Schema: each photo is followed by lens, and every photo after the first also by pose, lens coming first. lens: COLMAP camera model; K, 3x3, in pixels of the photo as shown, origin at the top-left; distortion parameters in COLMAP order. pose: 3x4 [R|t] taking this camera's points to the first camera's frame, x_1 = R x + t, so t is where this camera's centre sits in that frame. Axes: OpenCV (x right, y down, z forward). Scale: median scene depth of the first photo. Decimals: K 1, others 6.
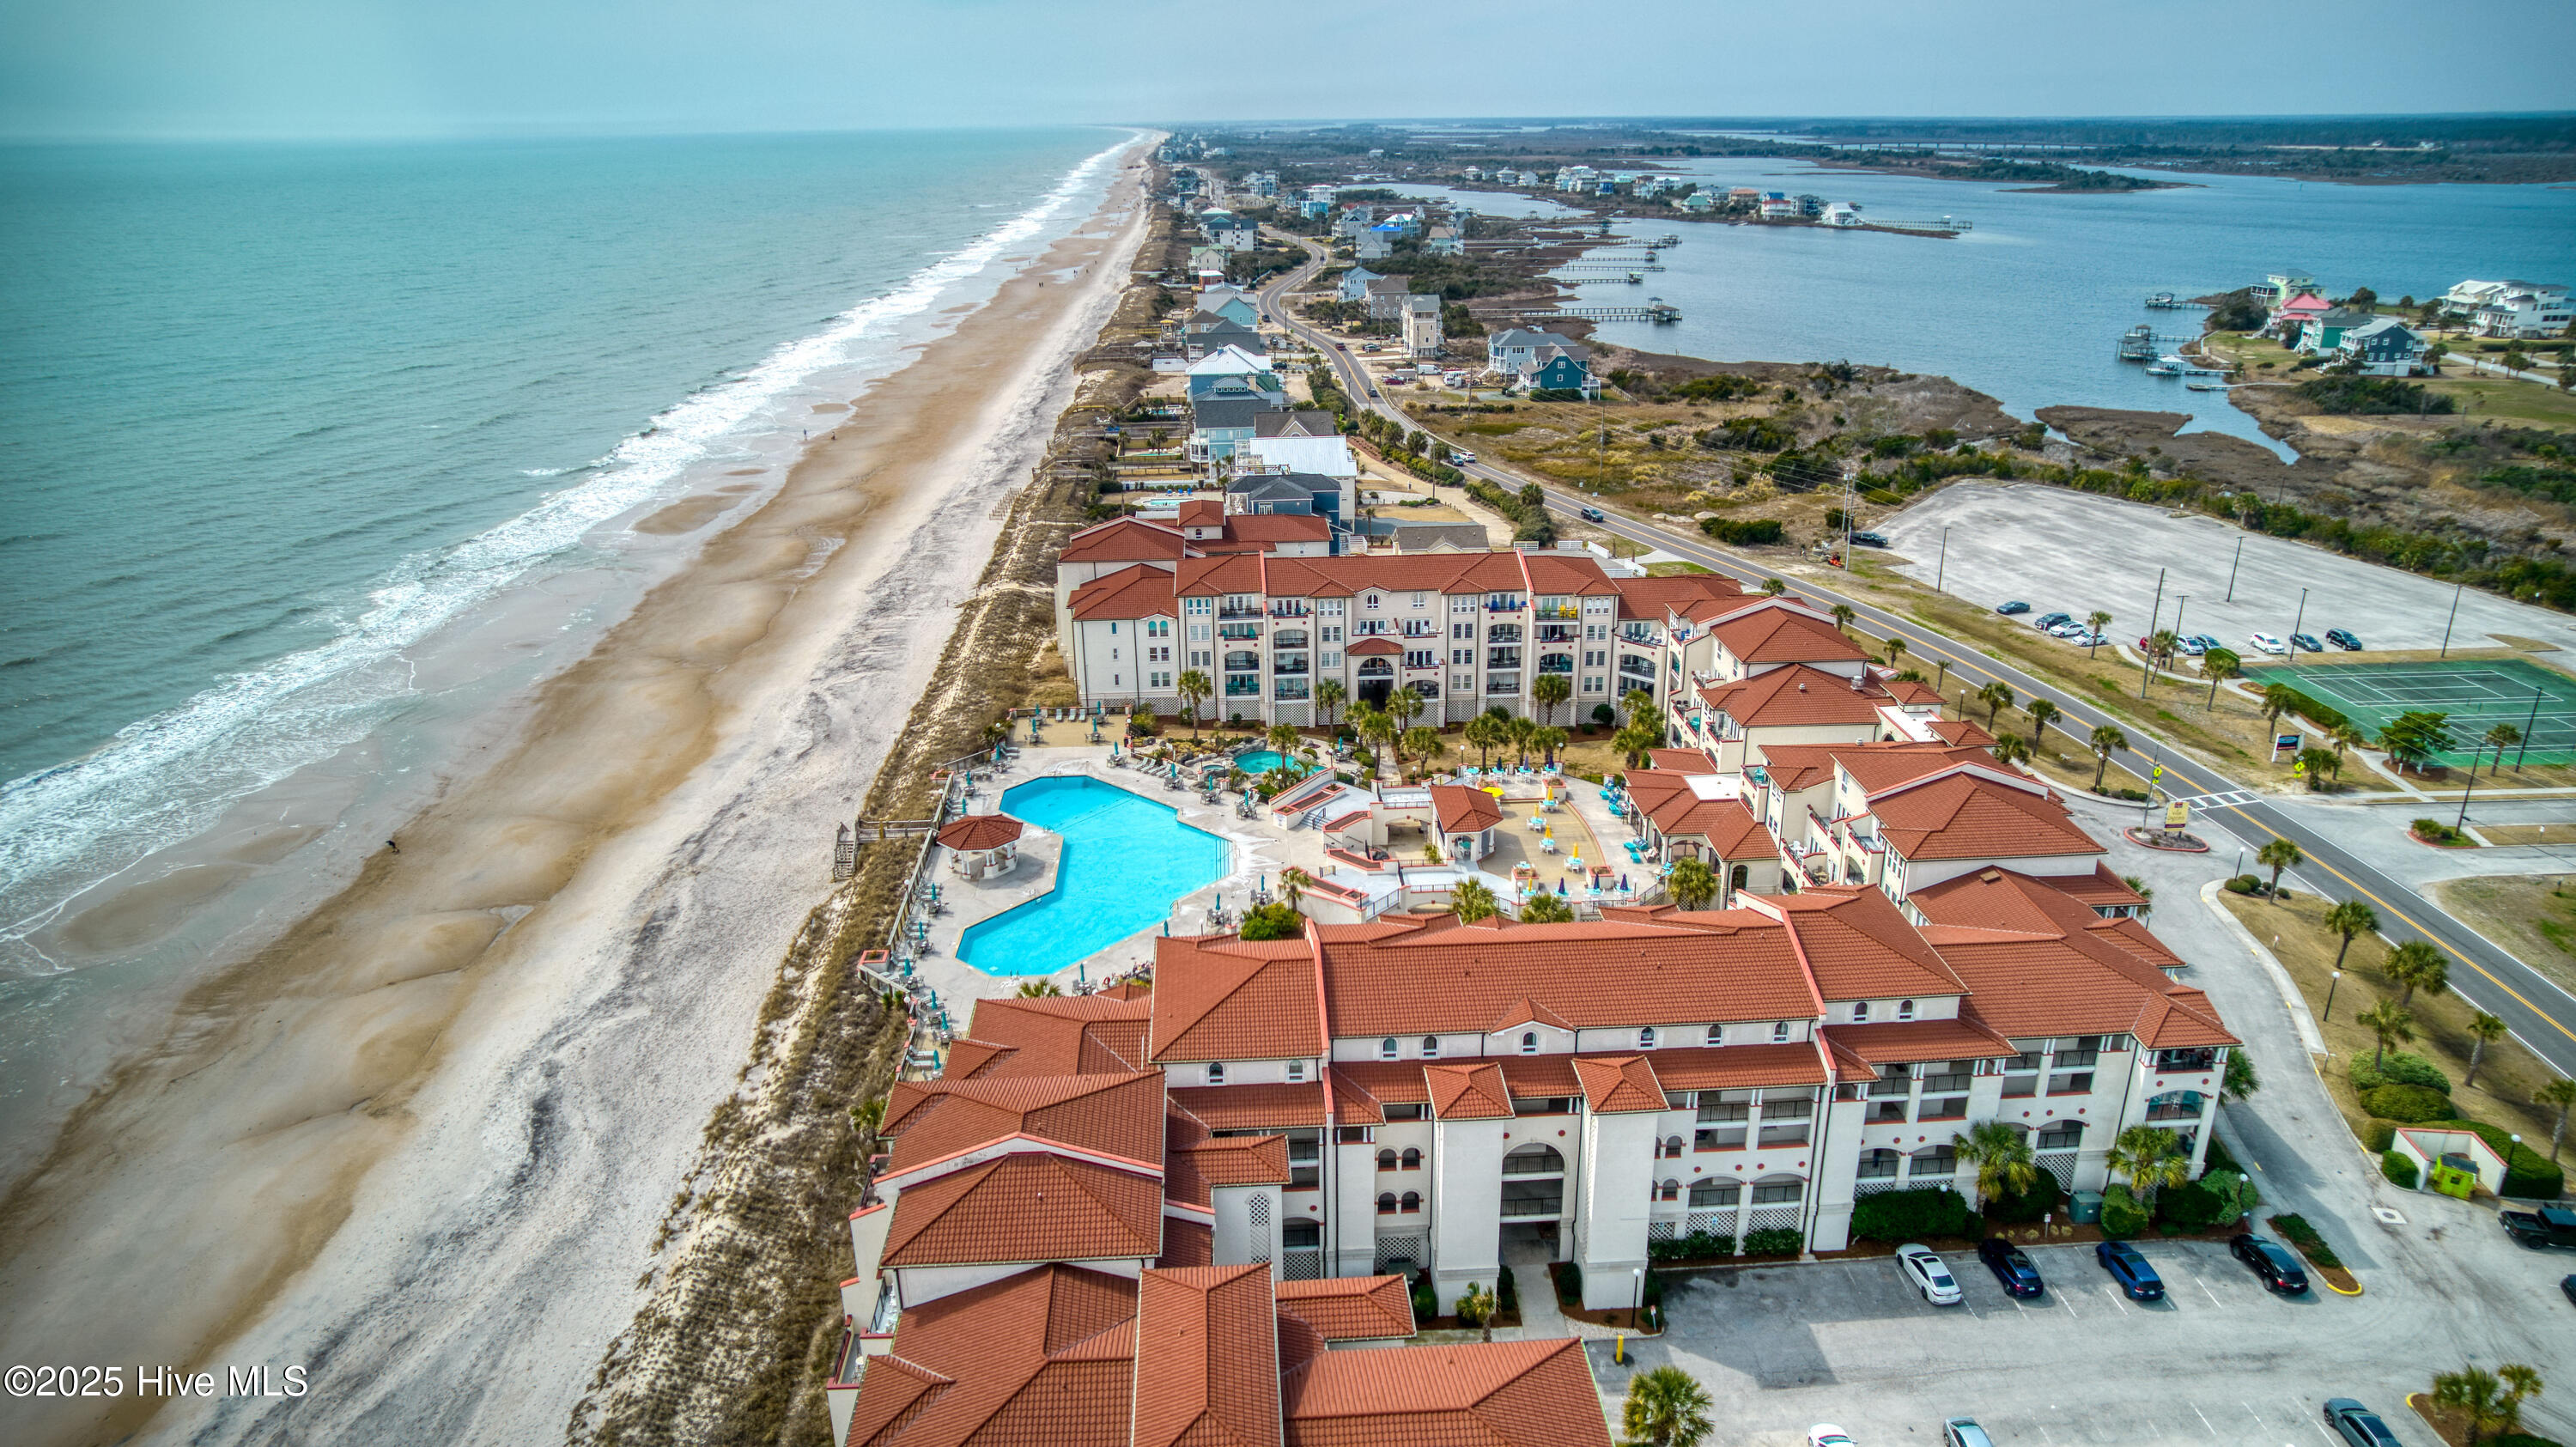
lens RADIAL K [[1663.9, 0, 1291.9], [0, 1663.9, 725.6], [0, 0, 1]] dist [-0.066100, 0.061054]
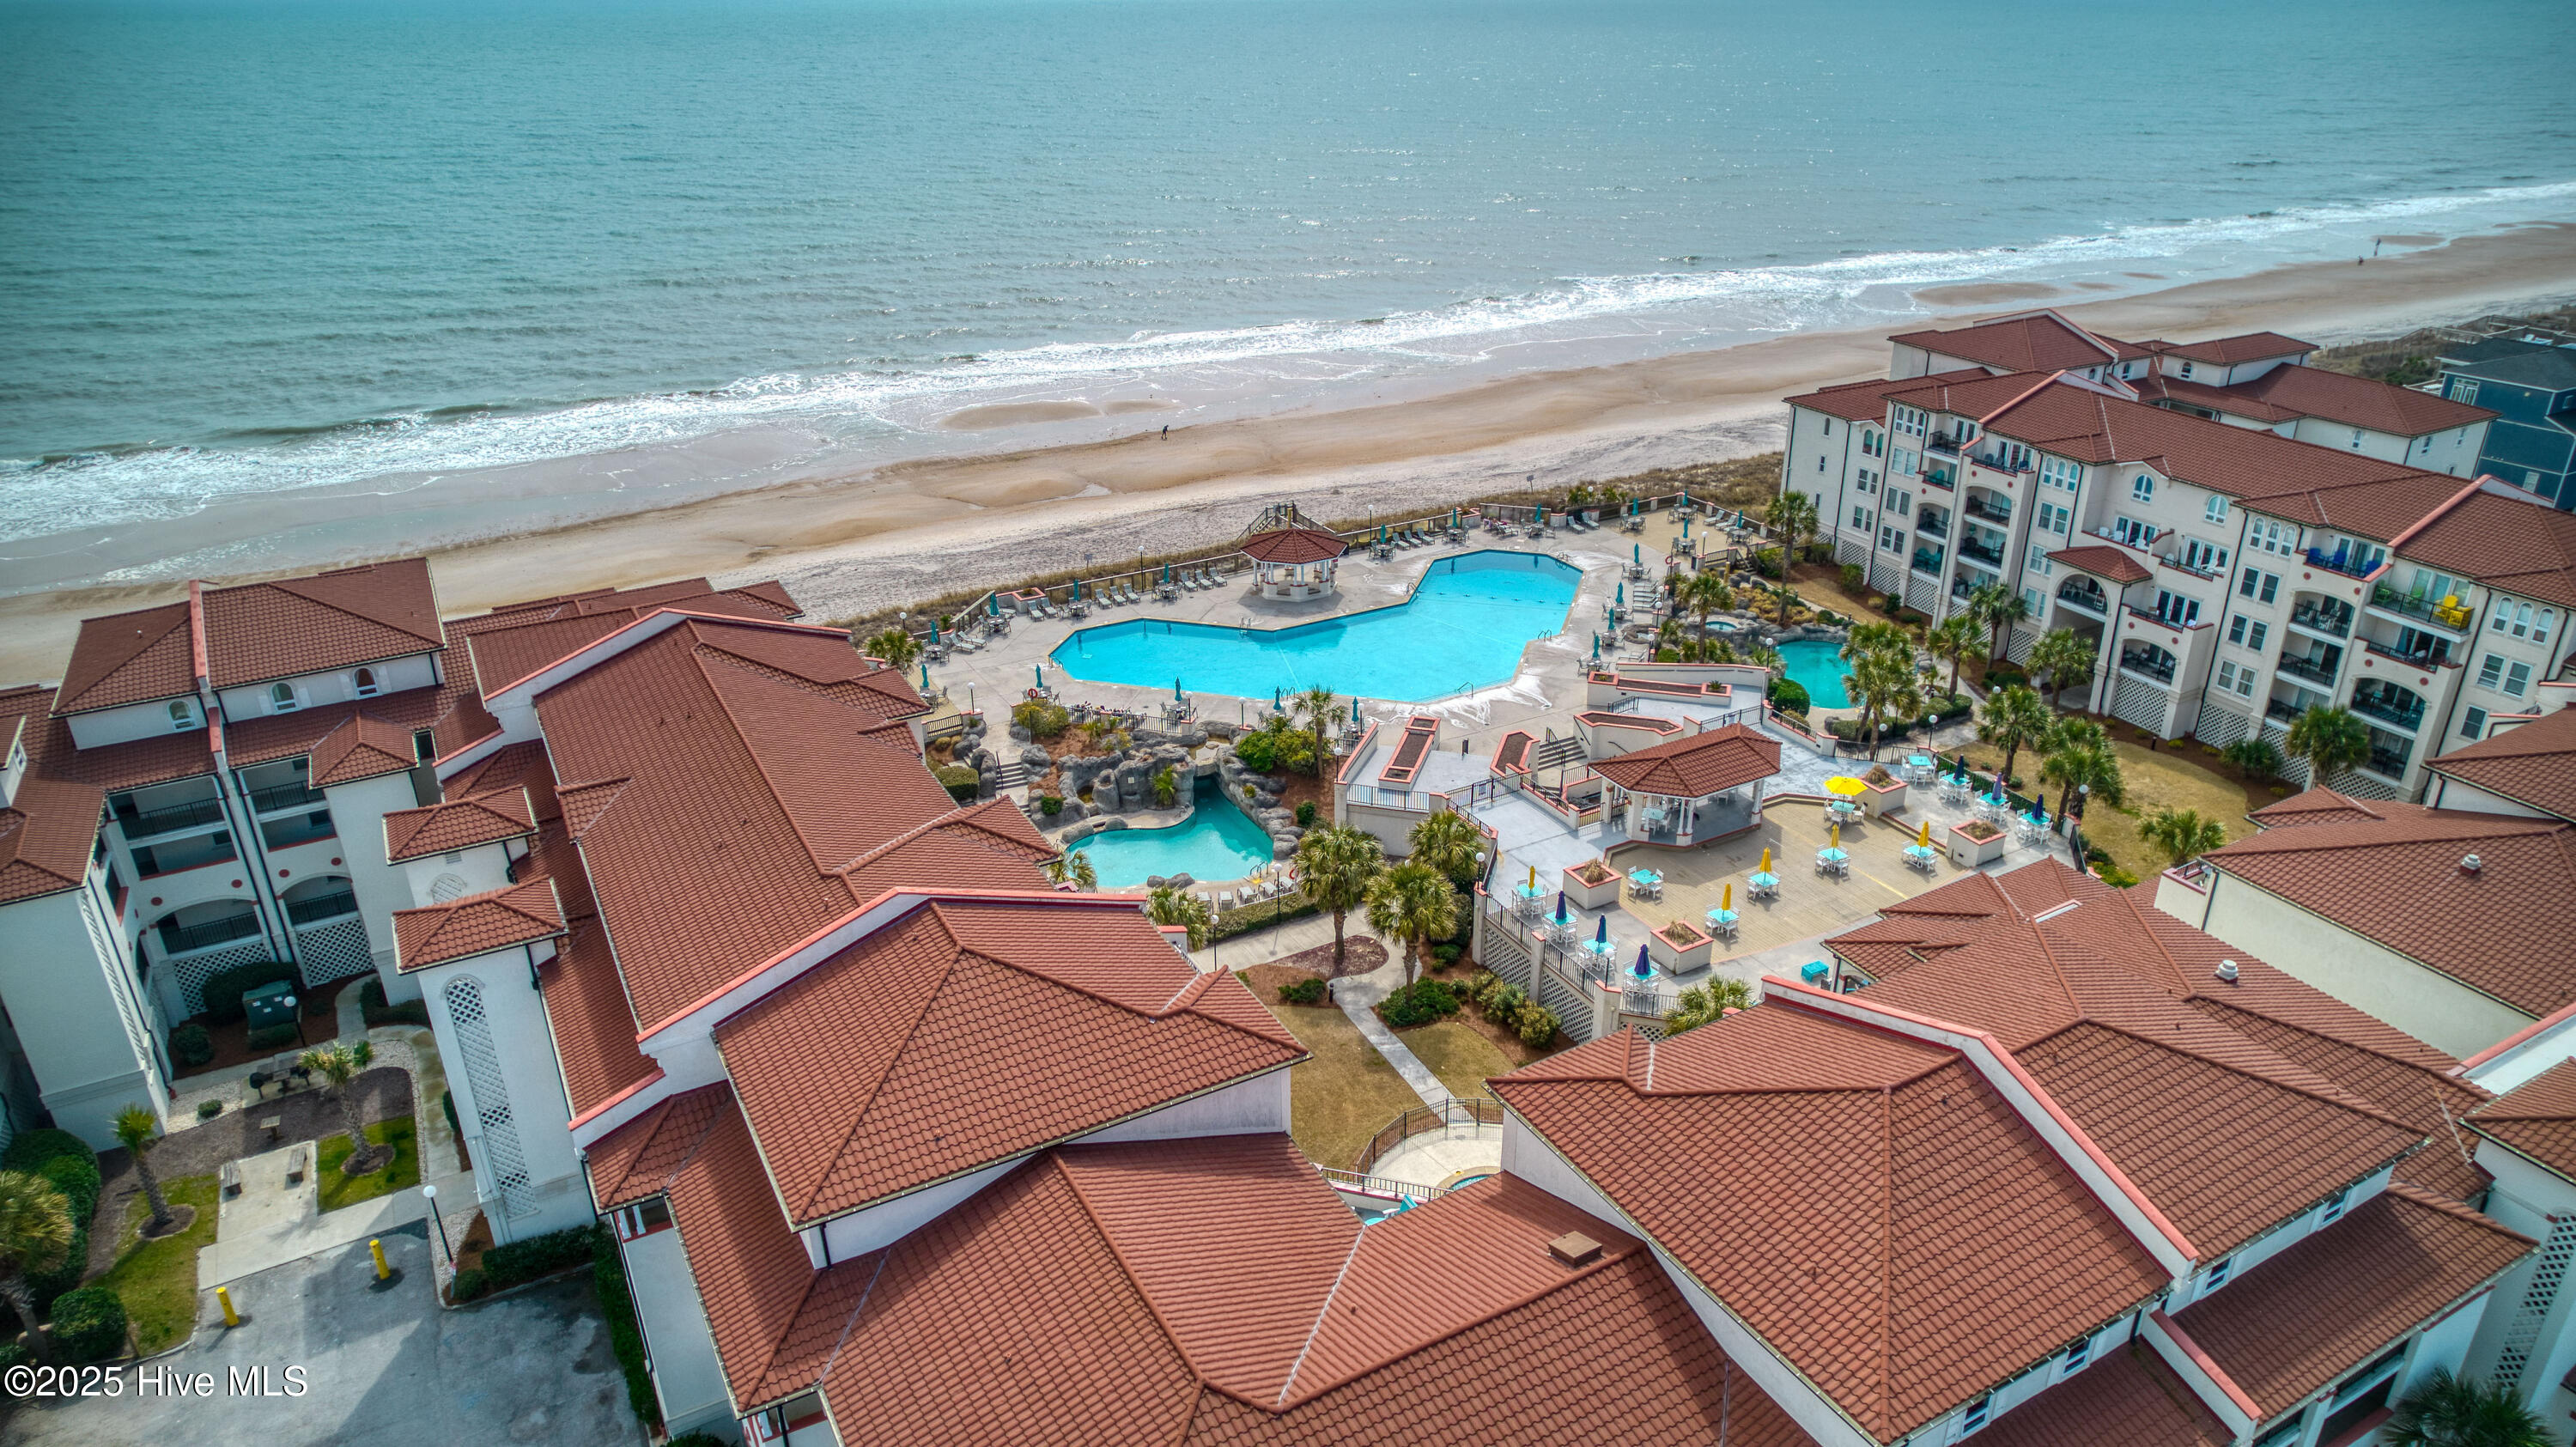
lens RADIAL K [[1663.9, 0, 1299.7], [0, 1663.9, 724.5], [0, 0, 1]] dist [-0.066100, 0.061054]
pose [[0.446369, 0.385442, -0.807582, 0.407294], [-0.314638, 0.912455, 0.261588, -0.056596], [0.837710, 0.137332, 0.528566, 0.466493]]
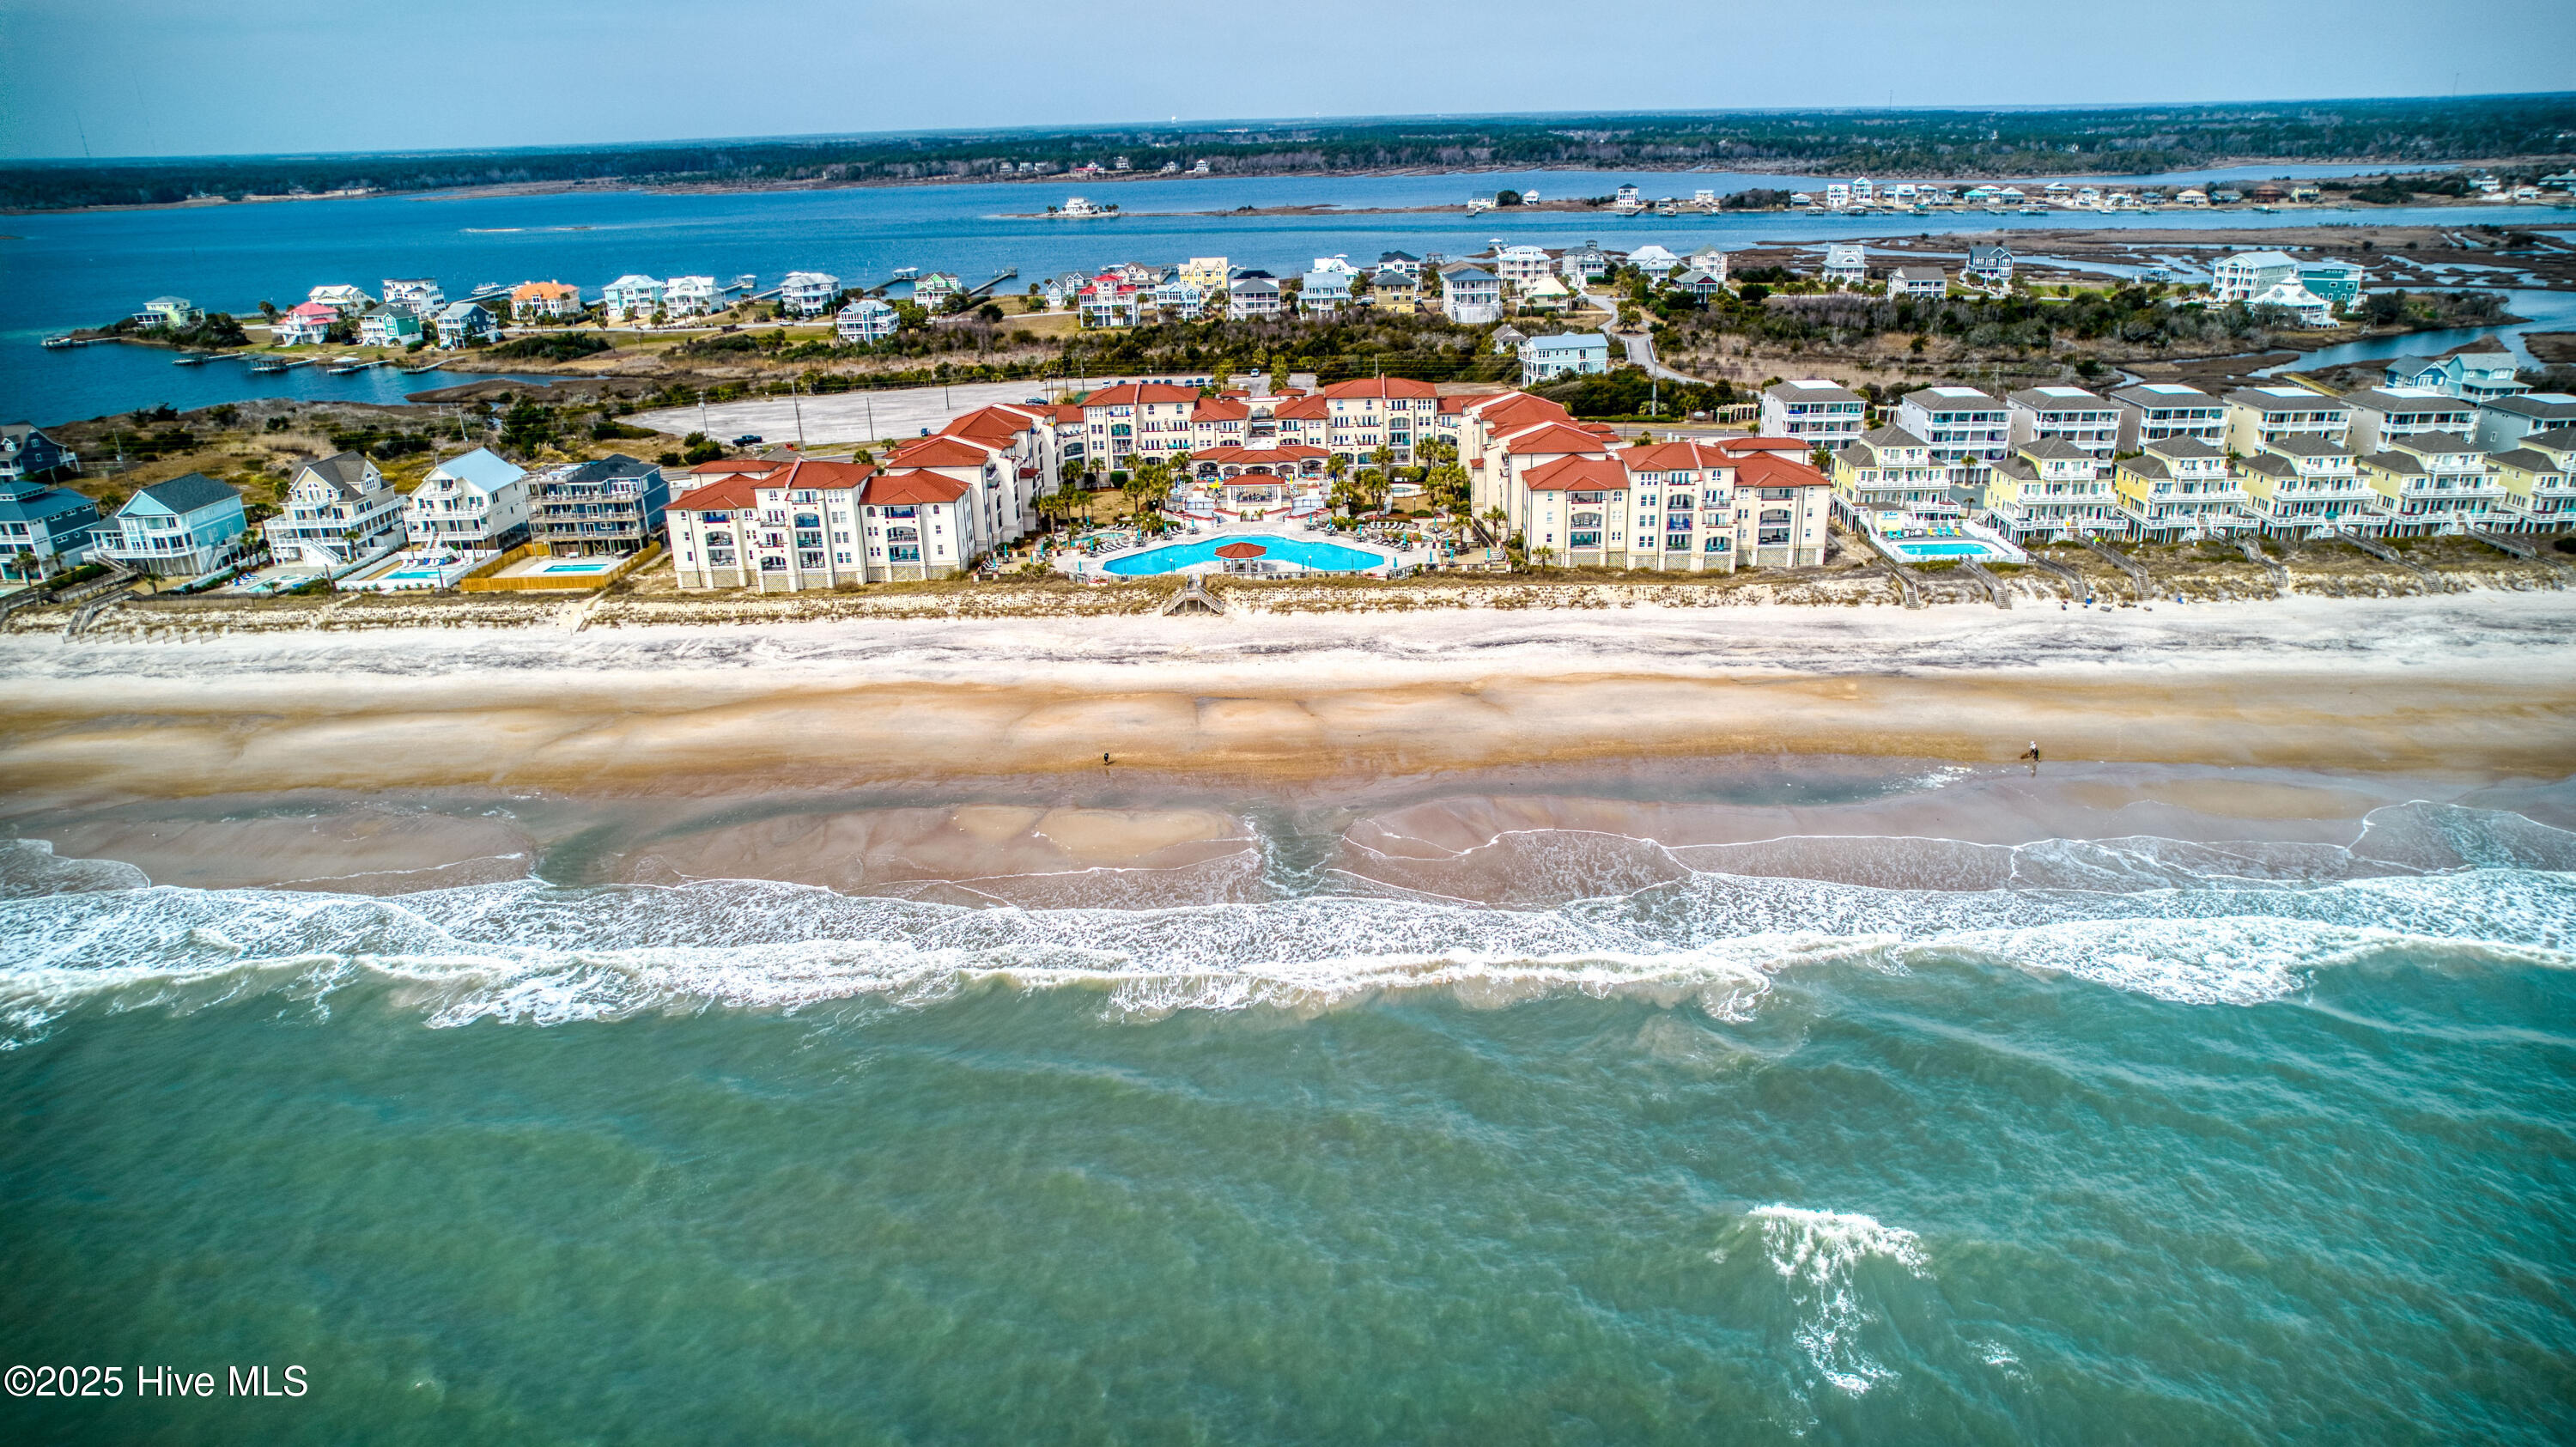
lens RADIAL K [[1663.9, 0, 1297.7], [0, 1663.9, 738.0], [0, 0, 1]] dist [-0.066100, 0.061054]
pose [[0.077918, -0.347845, 0.934309, -1.408373], [0.373402, 0.879125, 0.296160, -0.187772], [-0.924391, 0.325797, 0.198386, 0.548737]]
